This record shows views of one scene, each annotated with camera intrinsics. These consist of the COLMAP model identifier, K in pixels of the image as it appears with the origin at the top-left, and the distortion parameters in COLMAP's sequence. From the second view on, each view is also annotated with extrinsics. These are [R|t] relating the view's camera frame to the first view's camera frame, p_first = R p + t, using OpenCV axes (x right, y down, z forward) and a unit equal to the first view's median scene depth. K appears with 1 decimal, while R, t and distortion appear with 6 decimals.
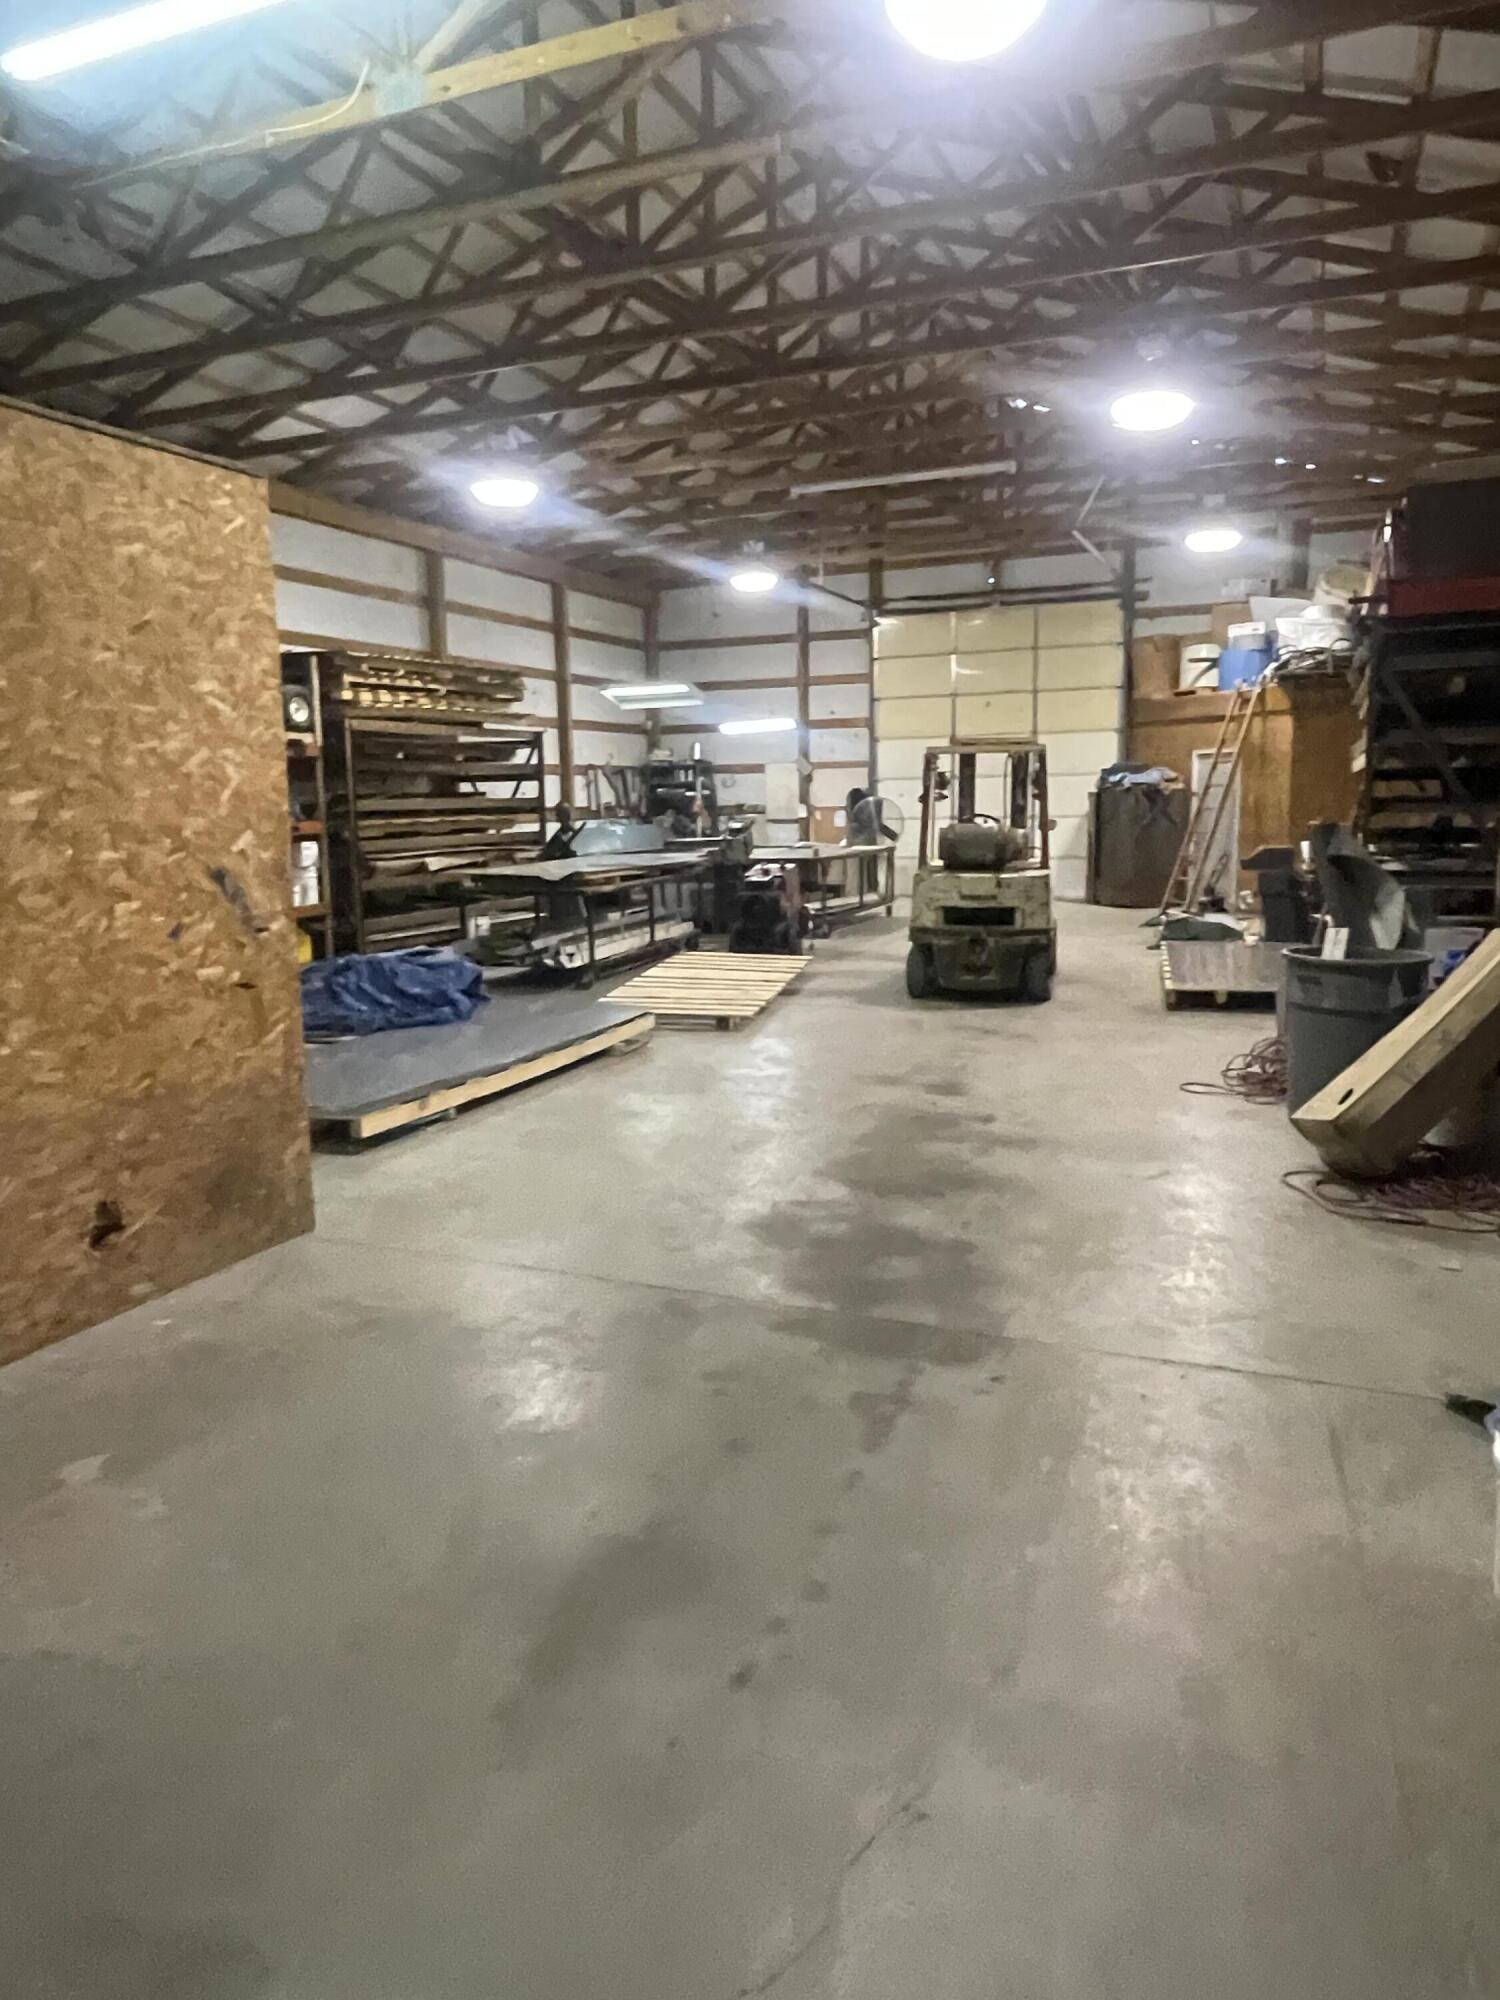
lens RADIAL K [[1348.7, 0, 744.2], [0, 1348.7, 990.6], [0, 0, 1]] dist [0.007121, -0.003053]
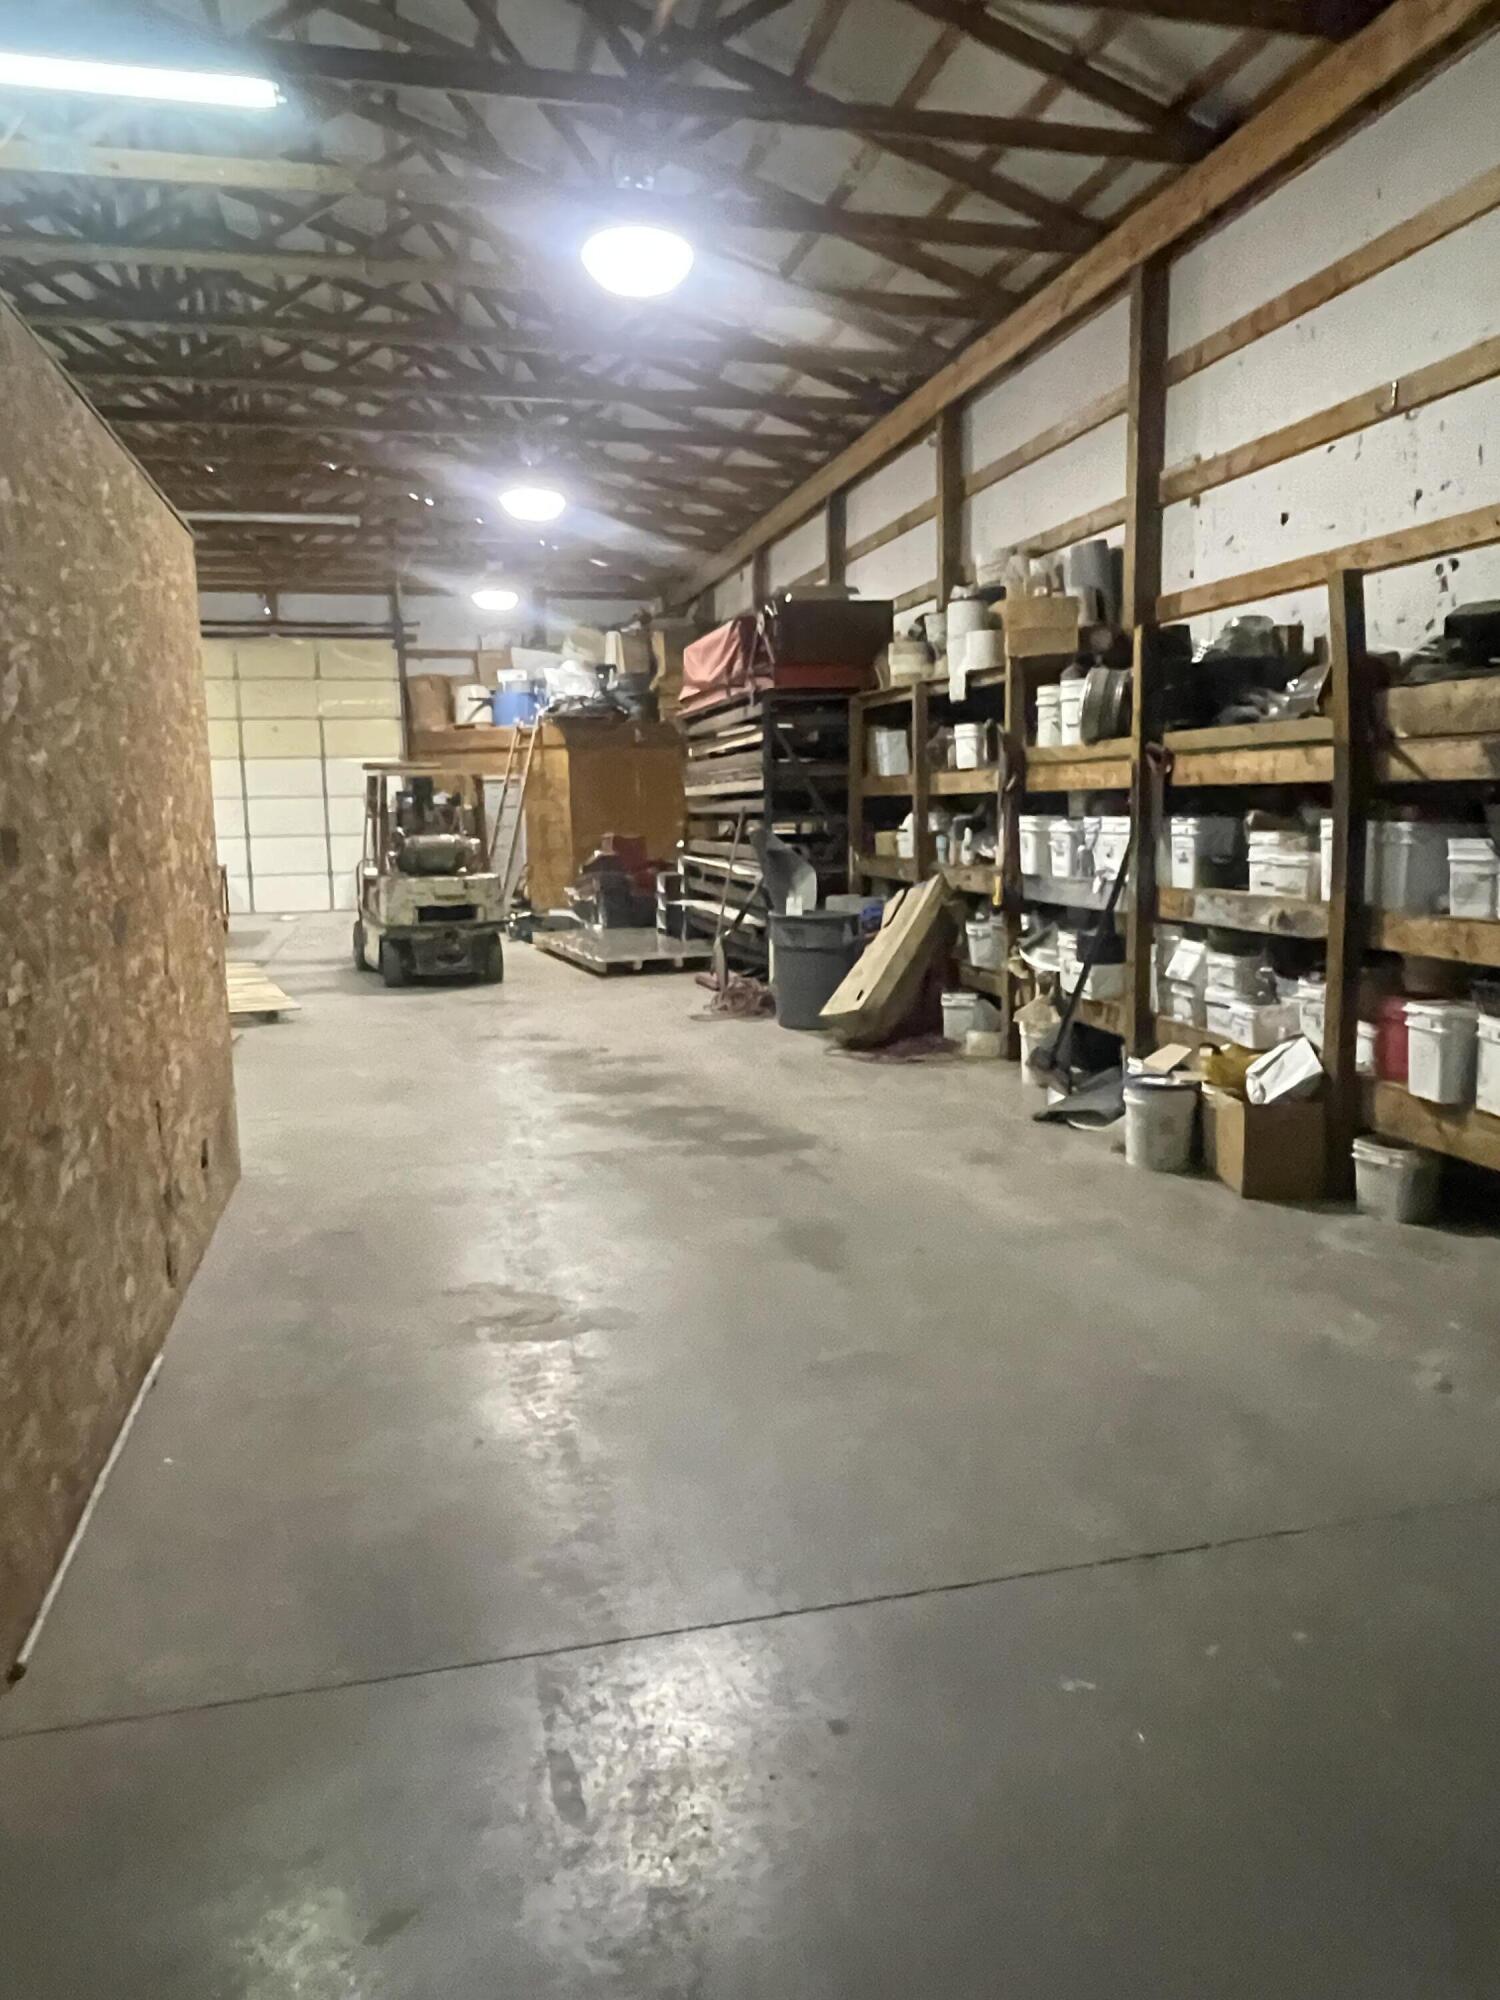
lens RADIAL K [[1348.7, 0, 755.5], [0, 1348.7, 1004.4], [0, 0, 1]] dist [0.007121, -0.003053]
pose [[0.791842, -0.085636, 0.604692, -0.213257], [0.090829, 0.995622, 0.022059, 0.014665], [-0.603934, 0.037457, 0.796154, -0.067346]]
